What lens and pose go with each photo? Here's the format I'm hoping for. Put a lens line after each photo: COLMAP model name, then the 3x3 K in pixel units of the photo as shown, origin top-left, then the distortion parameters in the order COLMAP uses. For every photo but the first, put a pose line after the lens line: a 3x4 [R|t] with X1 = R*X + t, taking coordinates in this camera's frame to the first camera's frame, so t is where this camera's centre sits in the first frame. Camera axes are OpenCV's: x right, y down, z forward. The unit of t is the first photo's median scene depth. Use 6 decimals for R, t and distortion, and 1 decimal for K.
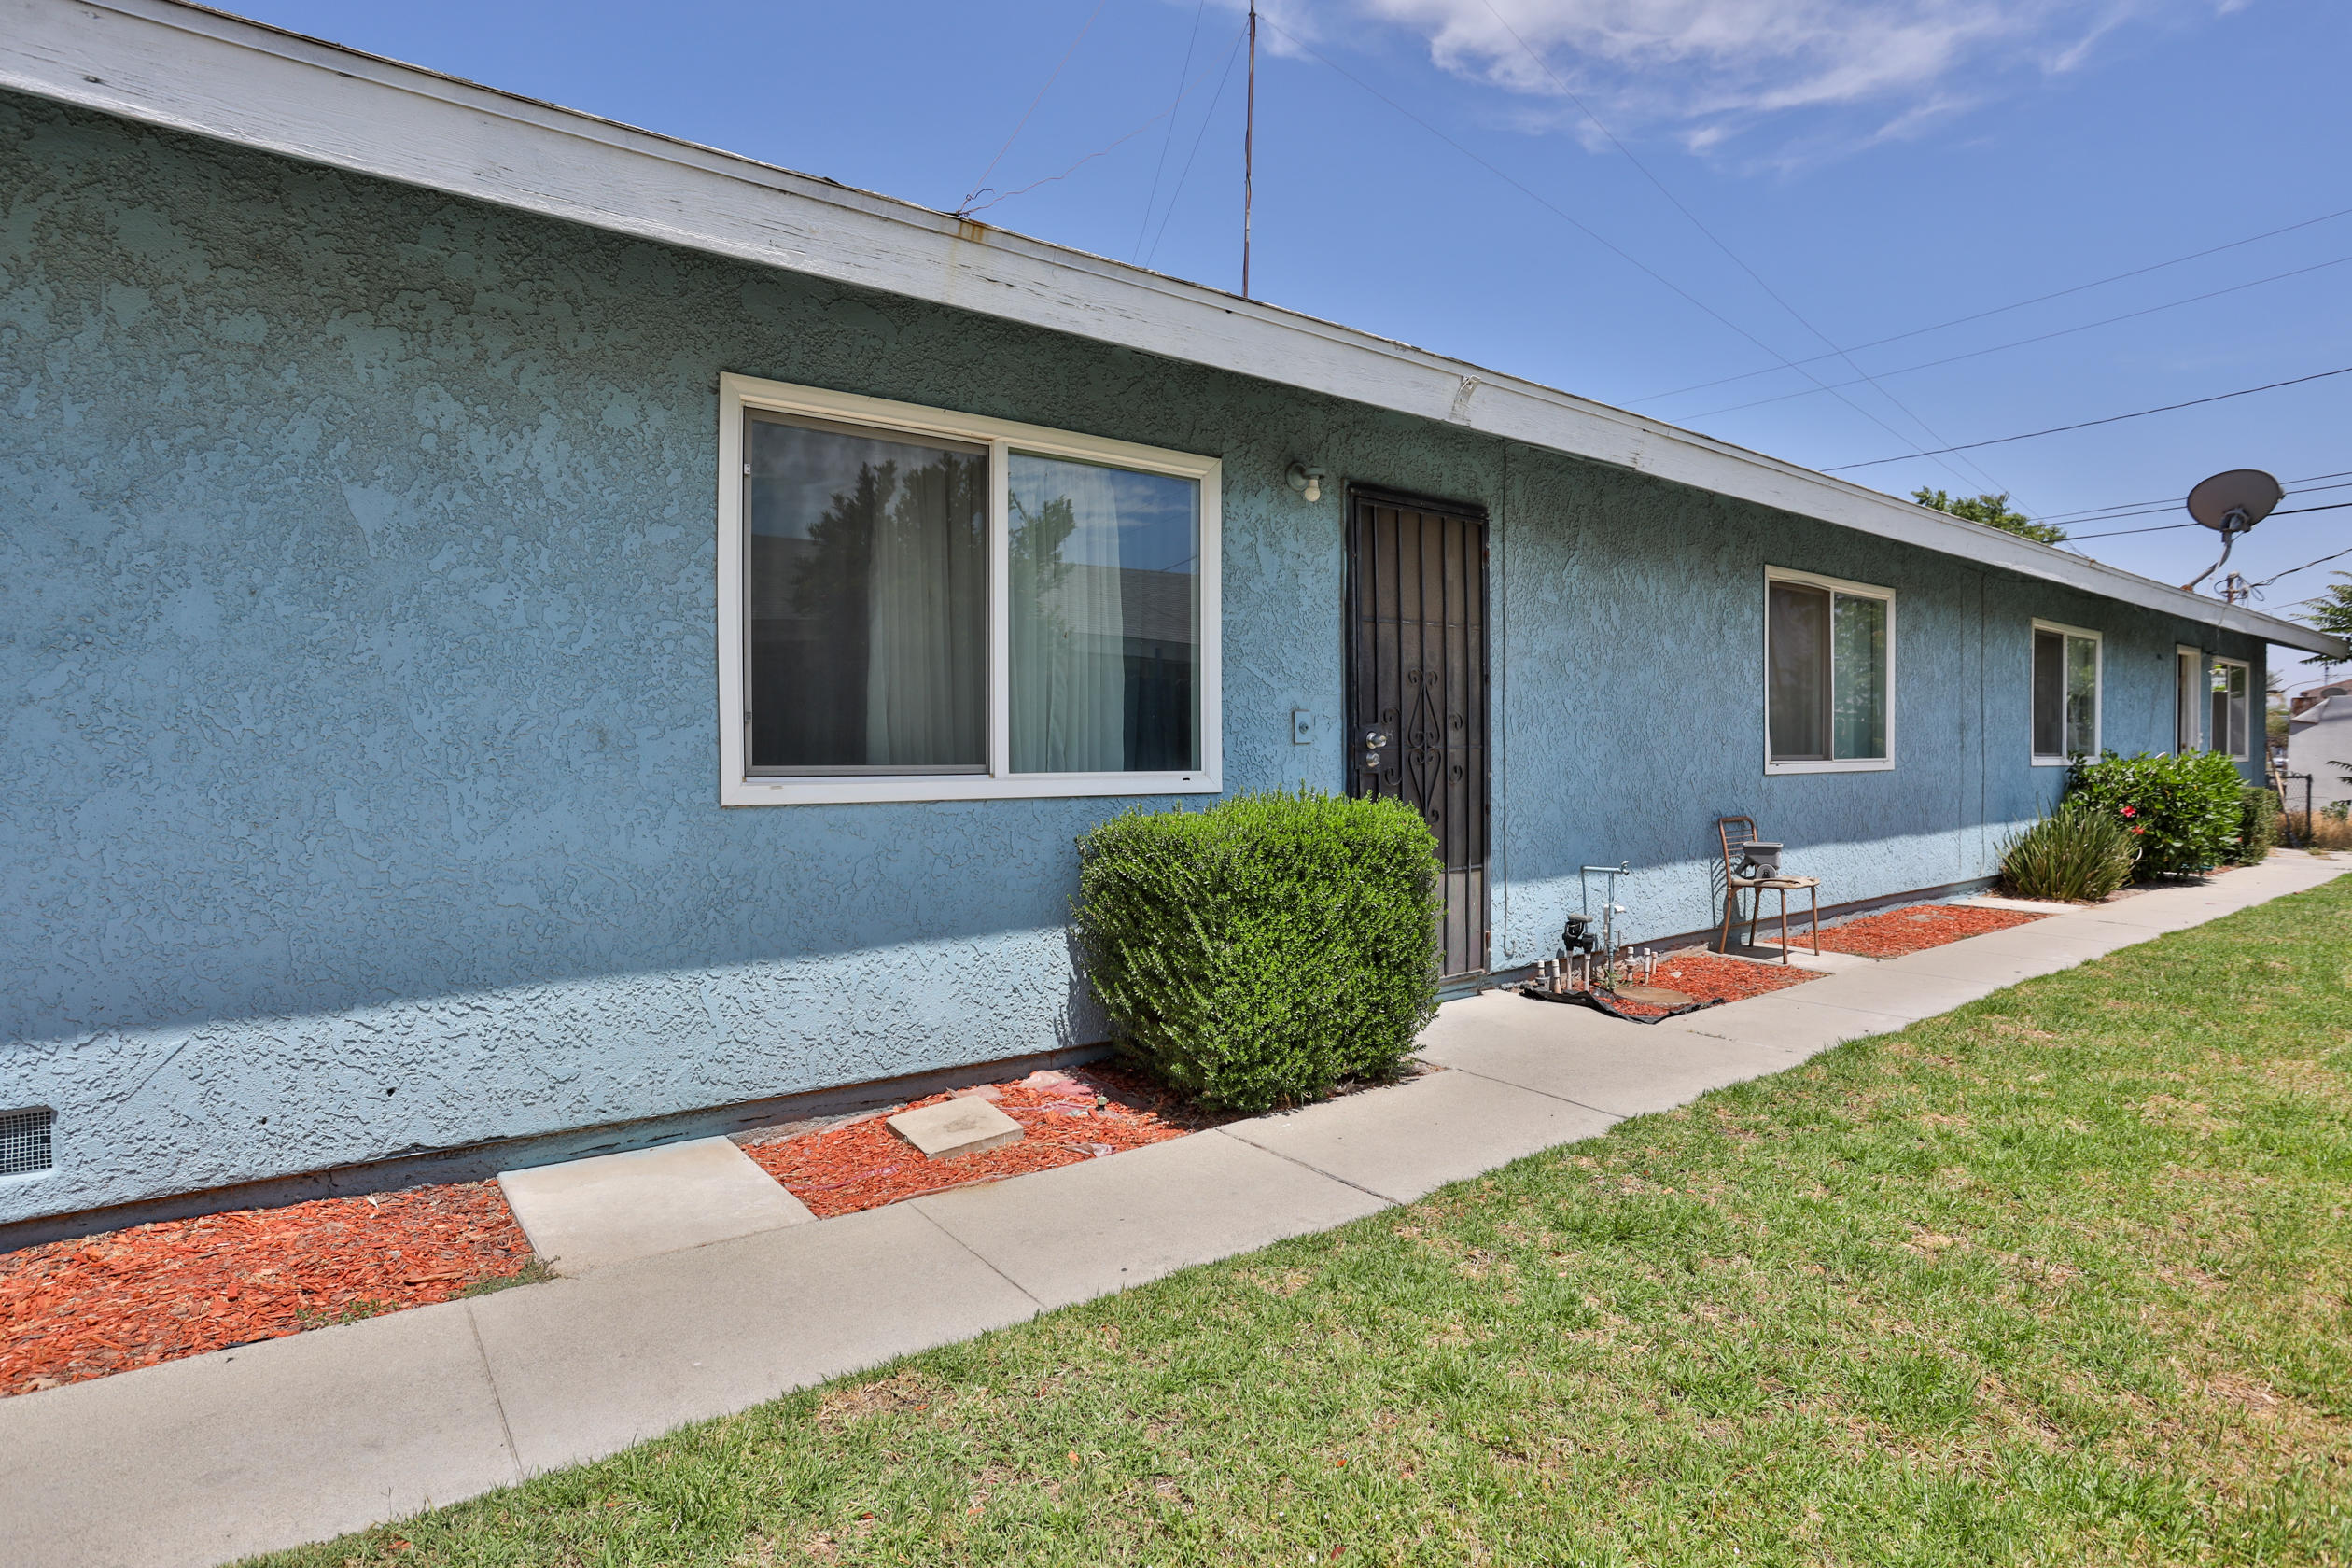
lens RADIAL K [[1208.8, 0, 1173.2], [0, 1208.8, 777.6], [0, 0, 1]] dist [-0.088148, 0.042263]
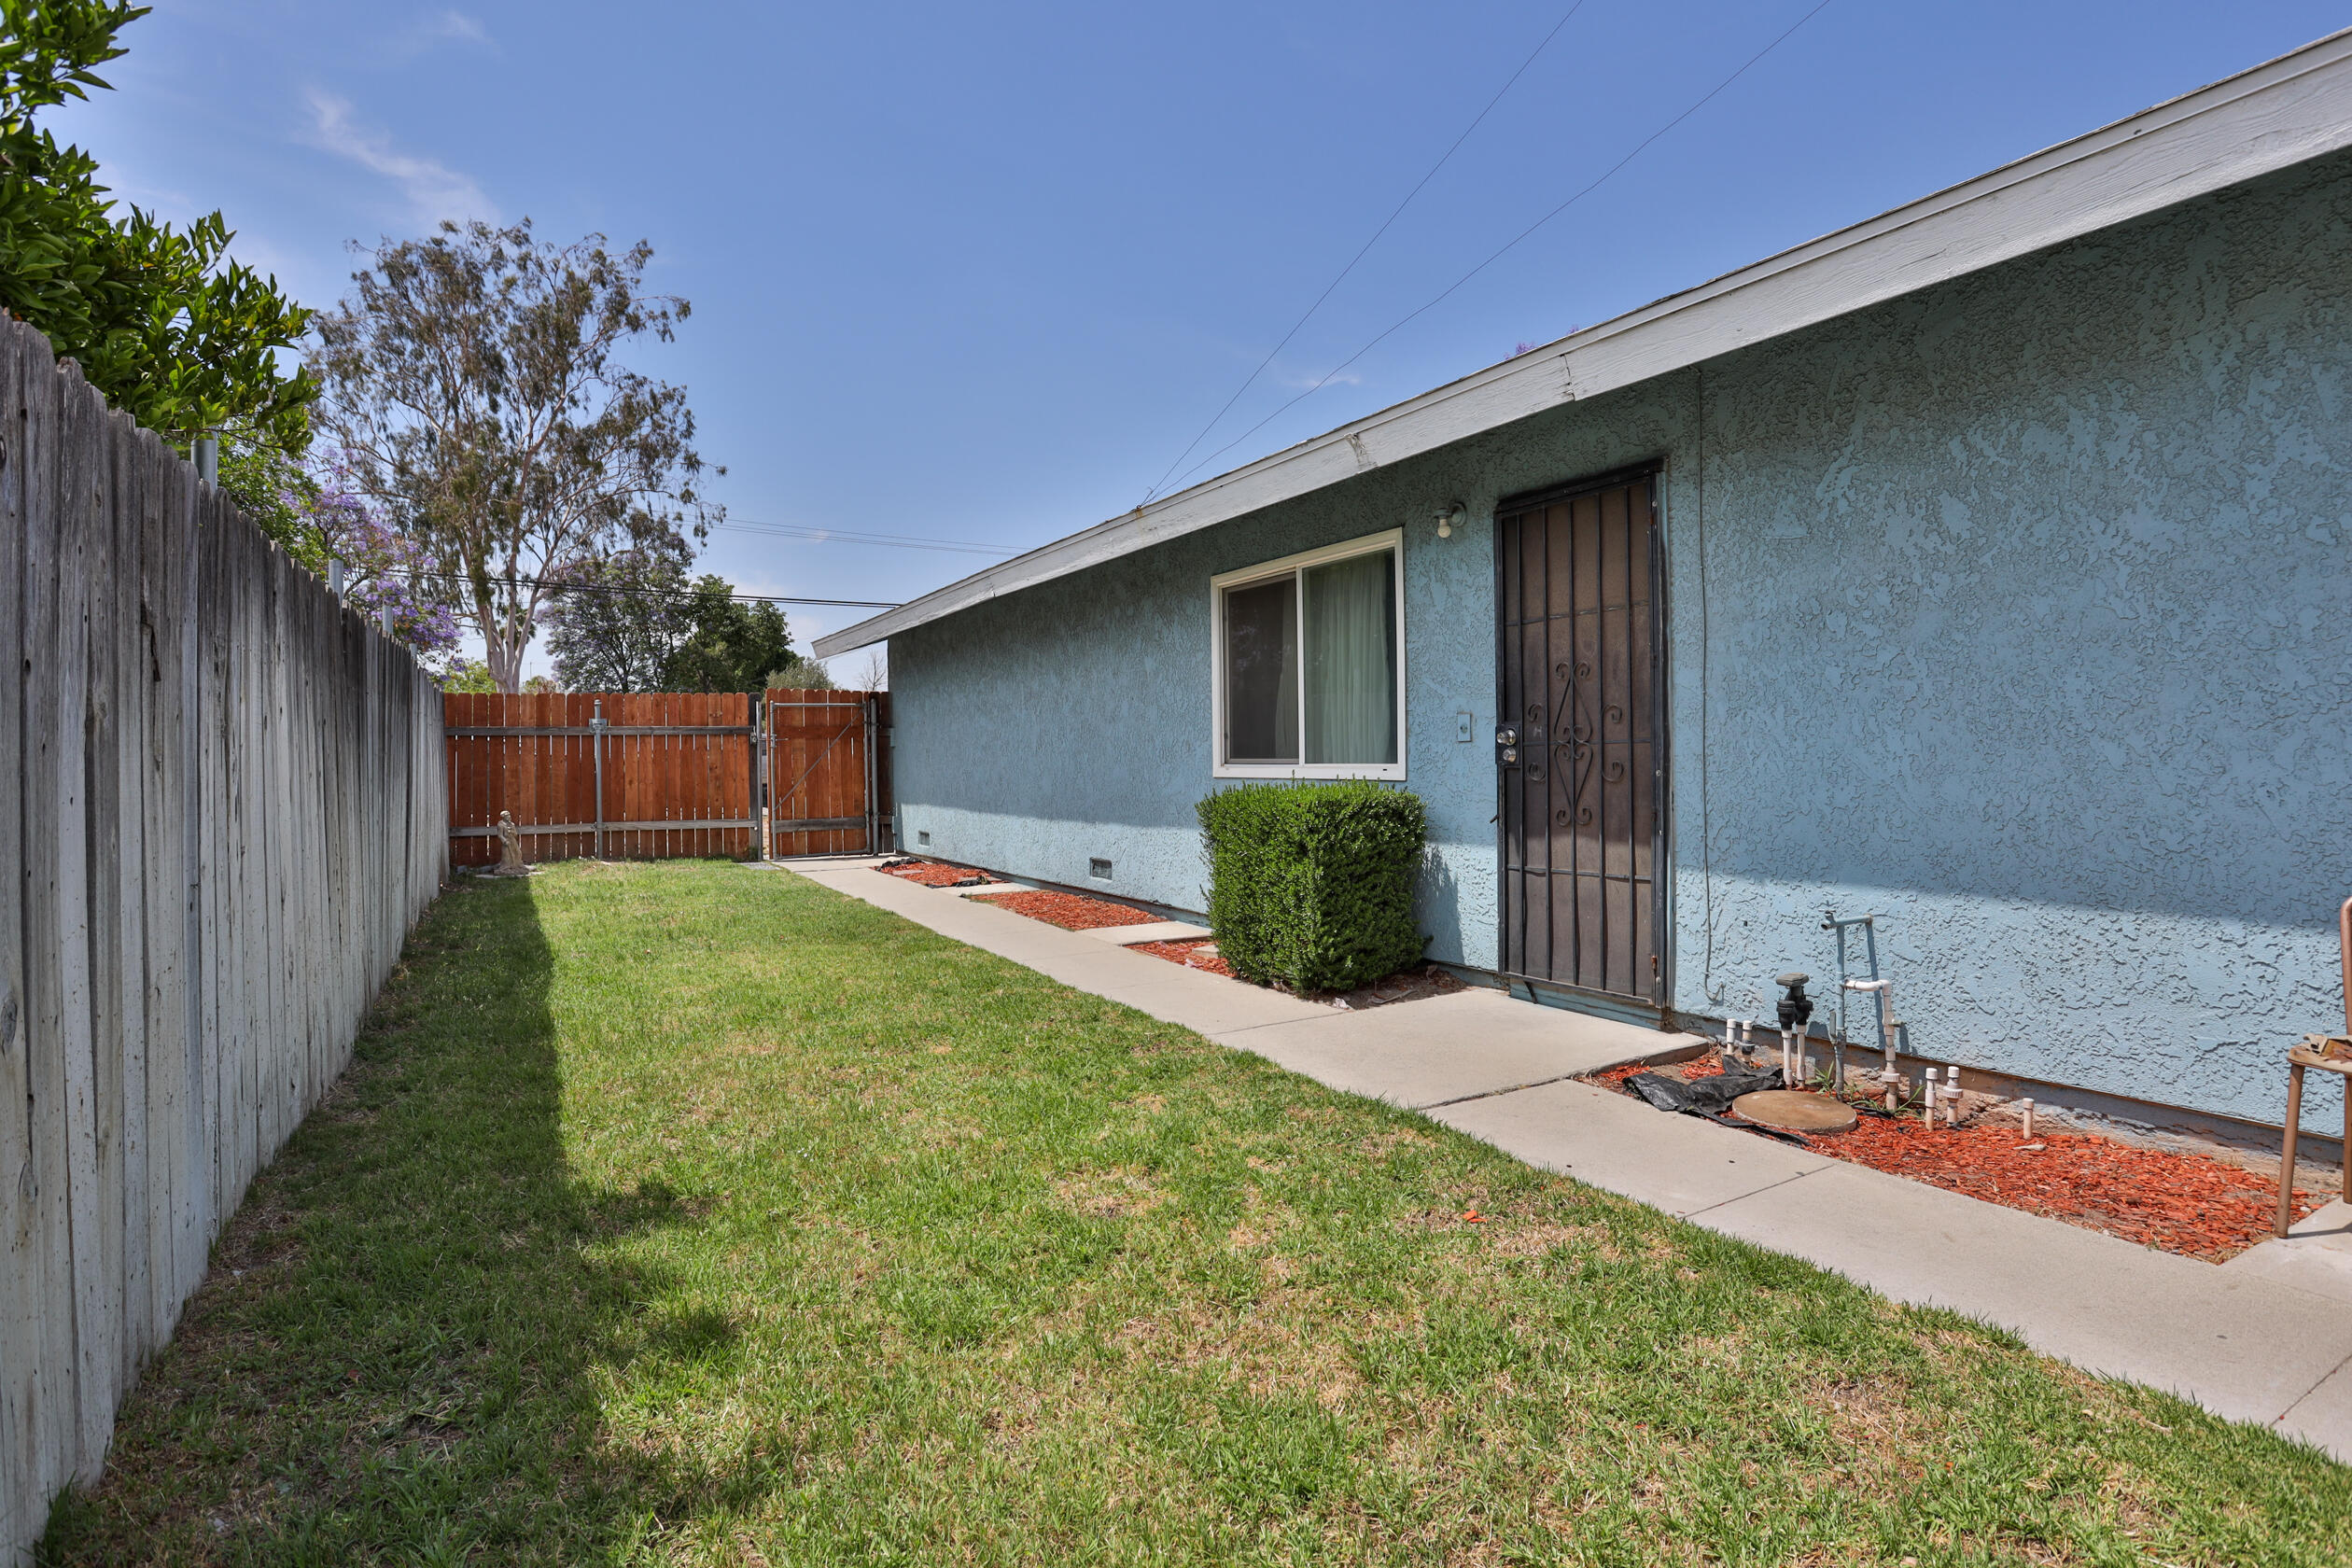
lens RADIAL K [[1208.8, 0, 1173.2], [0, 1208.8, 777.6], [0, 0, 1]] dist [-0.088148, 0.042263]
pose [[-0.132356, 0.025246, -0.990881, 1.226152], [-0.002011, 0.999667, 0.025738, -0.021671], [0.991200, 0.005399, -0.132261, 0.825294]]
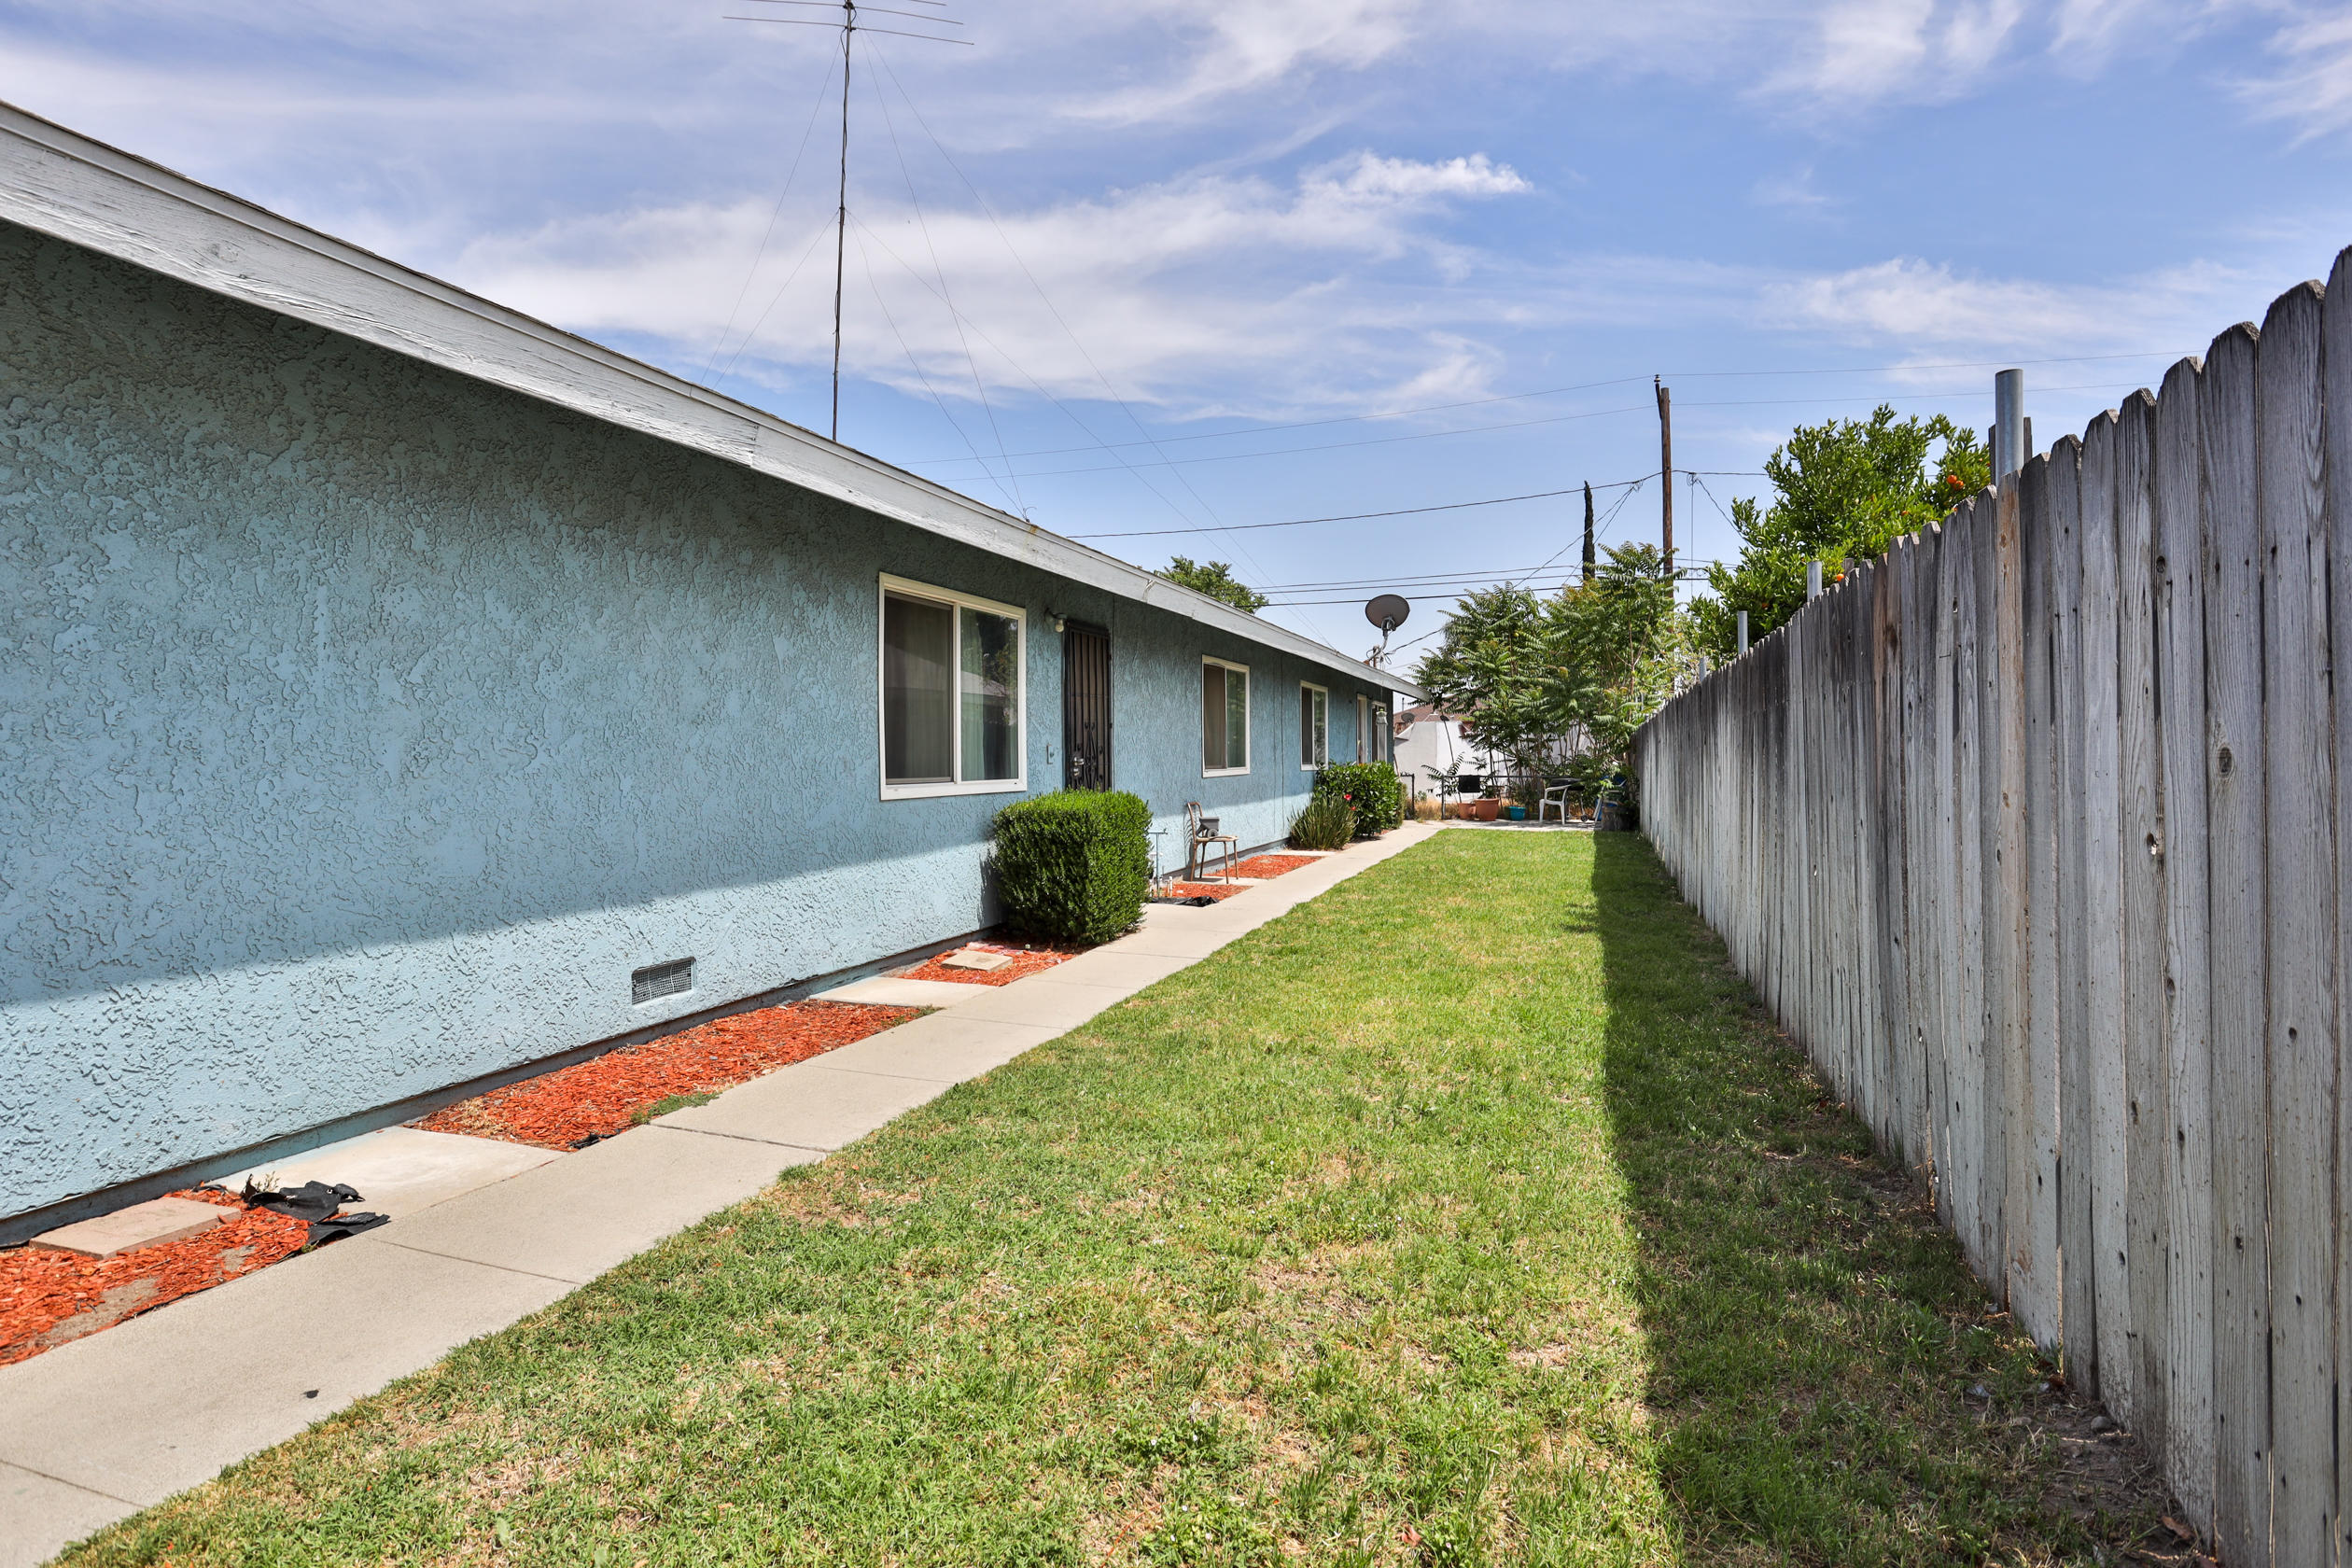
lens RADIAL K [[1208.8, 0, 1173.2], [0, 1208.8, 777.6], [0, 0, 1]] dist [-0.088148, 0.042263]
pose [[0.823018, -0.015232, 0.567811, -0.737015], [0.020591, 0.999783, -0.003025, 0.002397], [-0.567642, 0.014181, 0.823154, -0.574815]]
